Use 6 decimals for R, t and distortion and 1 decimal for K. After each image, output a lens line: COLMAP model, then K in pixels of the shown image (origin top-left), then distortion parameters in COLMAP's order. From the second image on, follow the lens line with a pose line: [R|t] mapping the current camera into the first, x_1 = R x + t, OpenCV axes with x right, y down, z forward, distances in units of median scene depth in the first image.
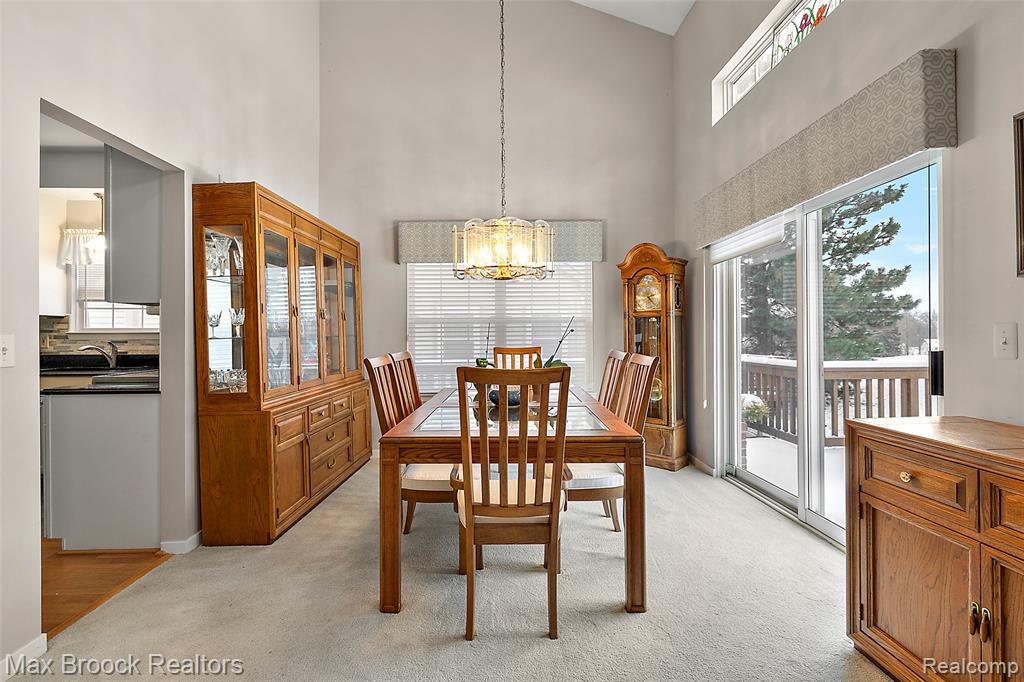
lens RADIAL K [[428.9, 0, 511.9], [0, 428.9, 332.4], [0, 0, 1]] dist [-0.001127, -0.000106]
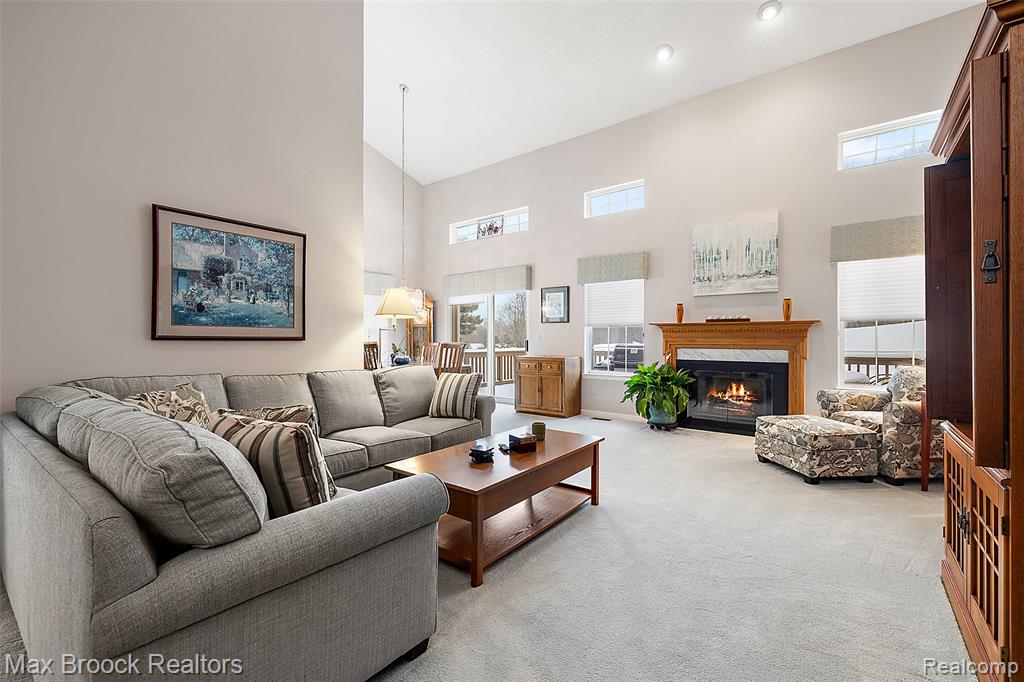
lens RADIAL K [[428.9, 0, 508.2], [0, 428.9, 338.1], [0, 0, 1]] dist [-0.001127, -0.000106]
pose [[0.652011, 0.004717, 0.758195, -1.414429], [-0.005147, 0.999985, -0.001795, 0.024178], [-0.758192, -0.002733, 0.652025, -0.966153]]
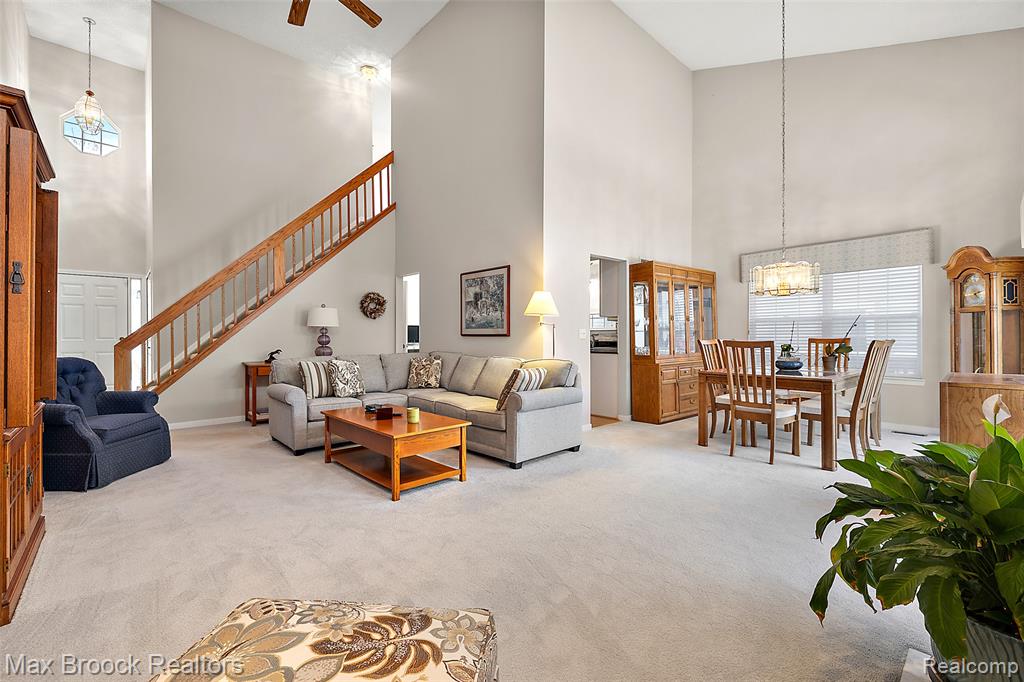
lens RADIAL K [[428.9, 0, 511.1], [0, 428.9, 341.9], [0, 0, 1]] dist [-0.001127, -0.000106]
pose [[0.632309, 0.014141, -0.774587, 0.588024], [0.004790, 0.999743, 0.022161, 0.014373], [0.774701, -0.017723, 0.632079, -0.872754]]
